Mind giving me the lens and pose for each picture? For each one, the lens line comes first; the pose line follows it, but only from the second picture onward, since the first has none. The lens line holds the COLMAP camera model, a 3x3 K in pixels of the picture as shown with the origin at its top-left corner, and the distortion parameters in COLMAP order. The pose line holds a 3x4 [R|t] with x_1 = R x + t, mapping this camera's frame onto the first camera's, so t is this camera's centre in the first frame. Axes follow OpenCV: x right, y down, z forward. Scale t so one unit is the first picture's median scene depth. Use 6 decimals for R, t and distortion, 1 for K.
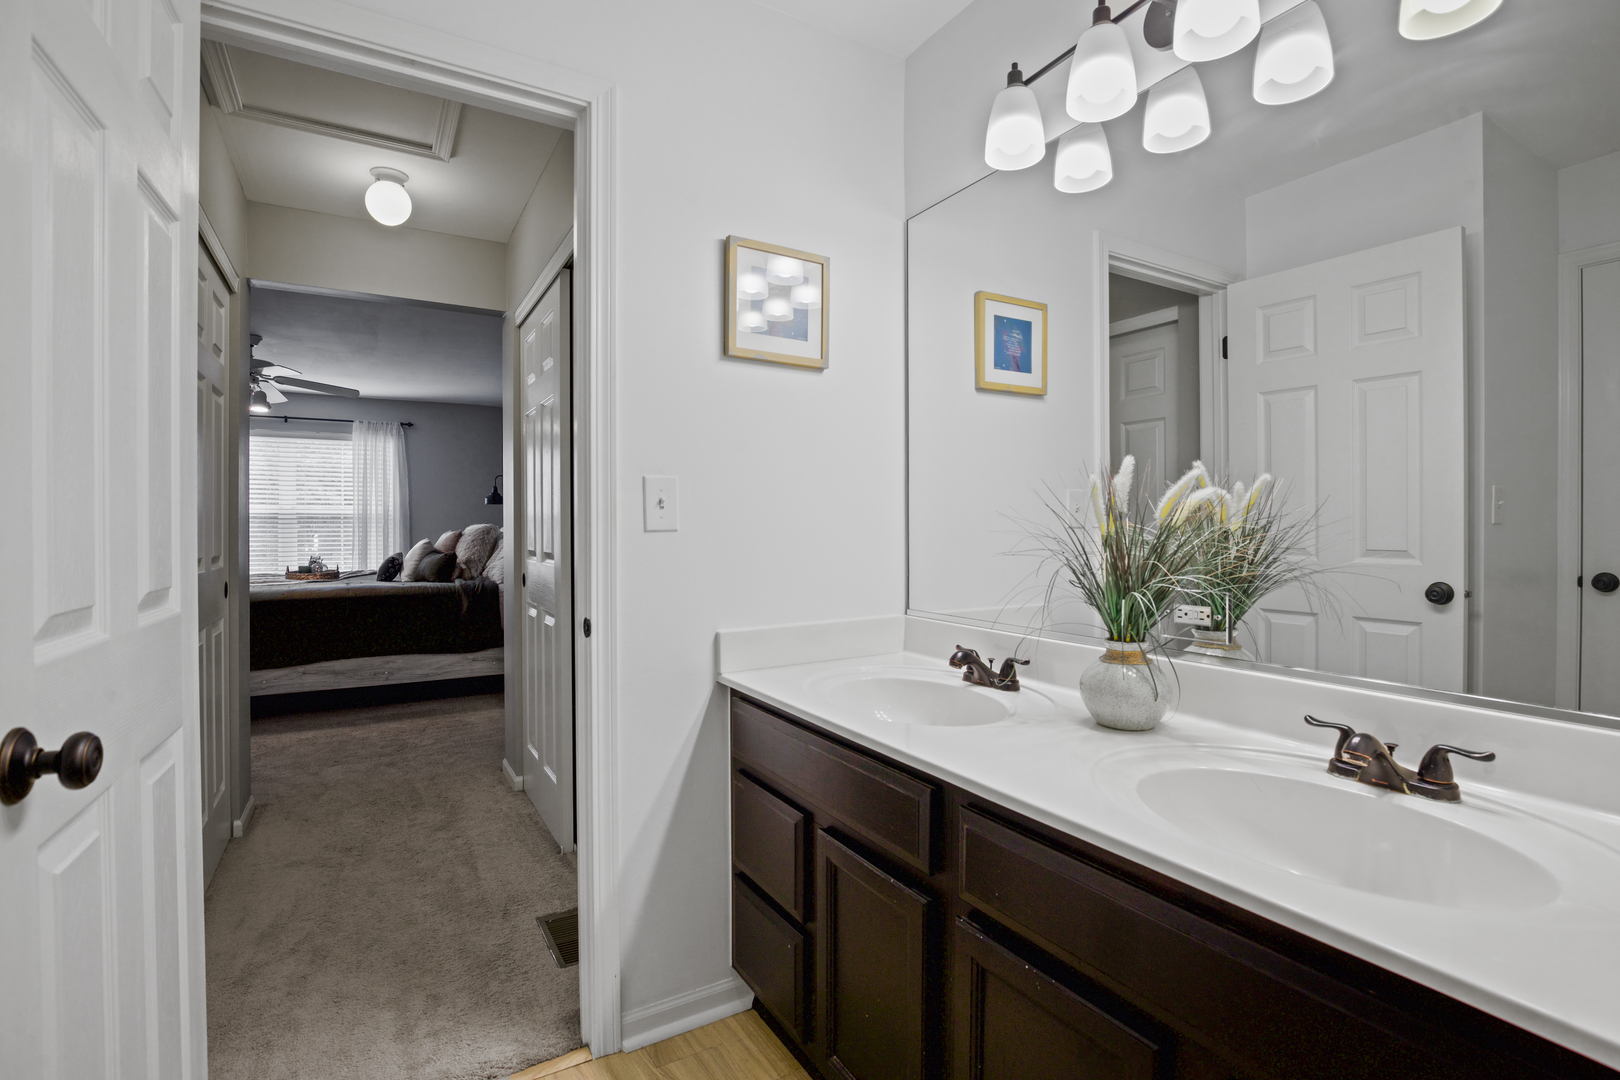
lens RADIAL K [[759.3, 0, 810.0], [0, 759.3, 540.0], [0, 0, 1]] dist [0.000248, 0.000330]
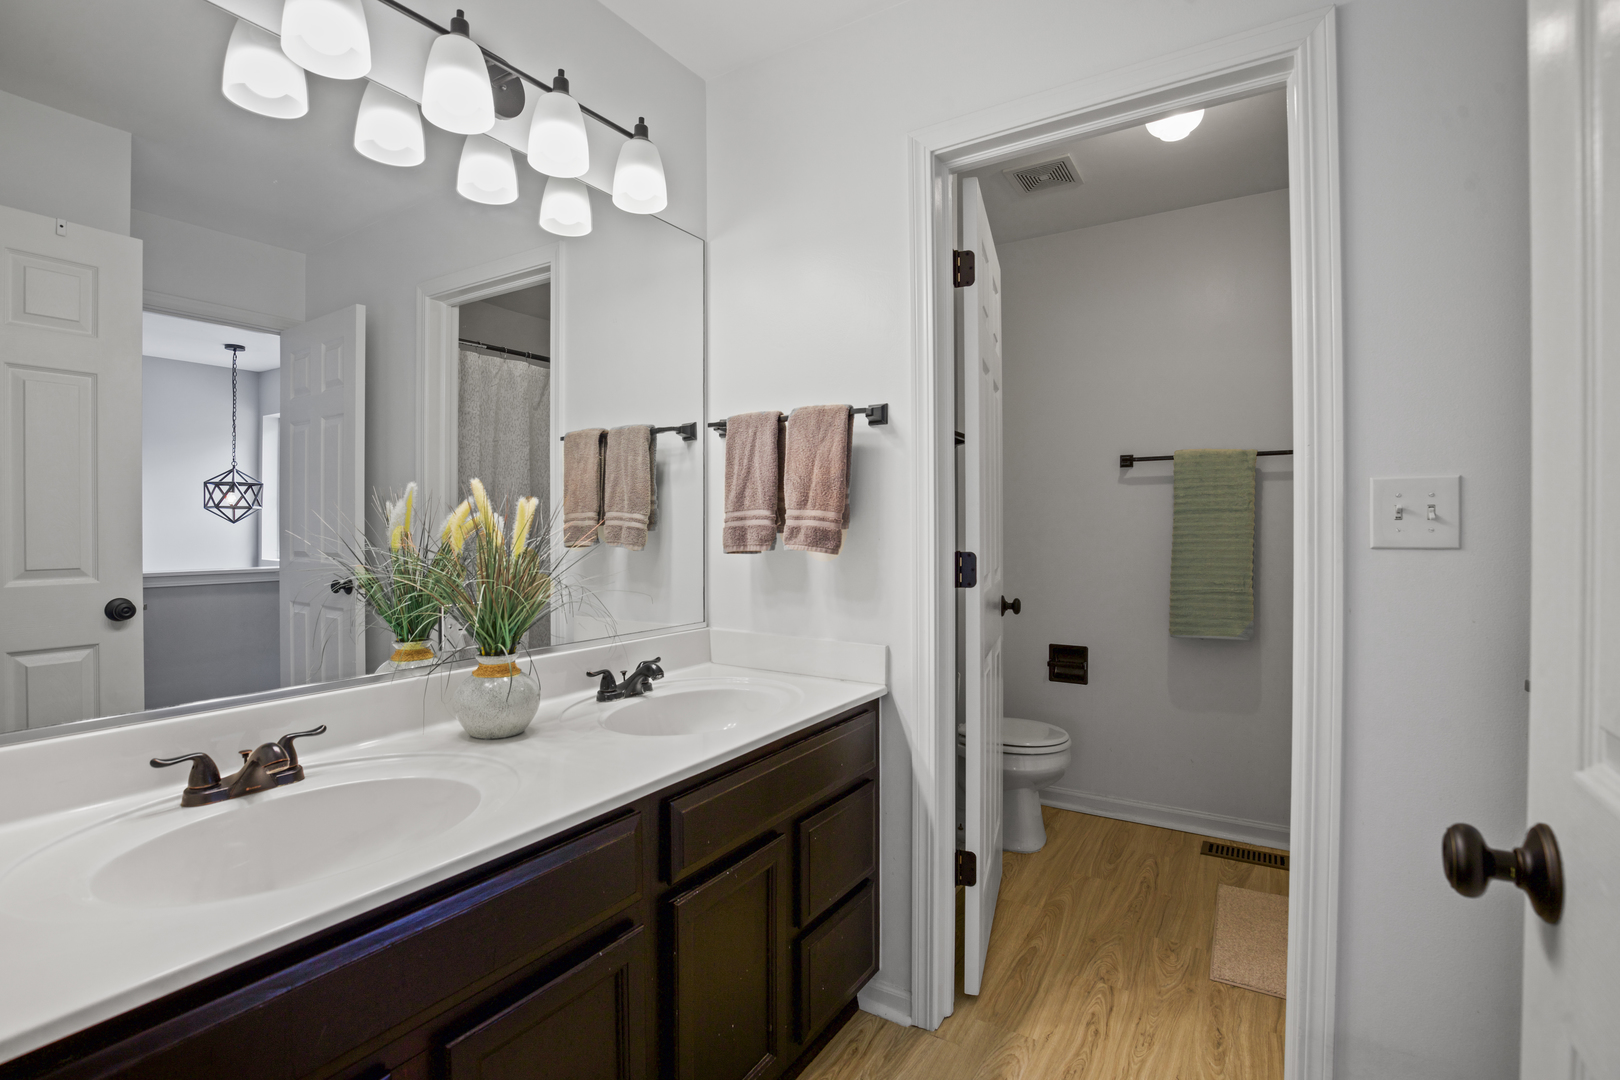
lens RADIAL K [[759.3, 0, 810.0], [0, 759.3, 540.0], [0, 0, 1]] dist [0.000248, 0.000330]
pose [[-0.471969, -0.009505, 0.881564, -0.548414], [0.013562, 0.999745, 0.018040, -0.030881], [-0.881511, 0.020471, -0.471720, 0.835472]]
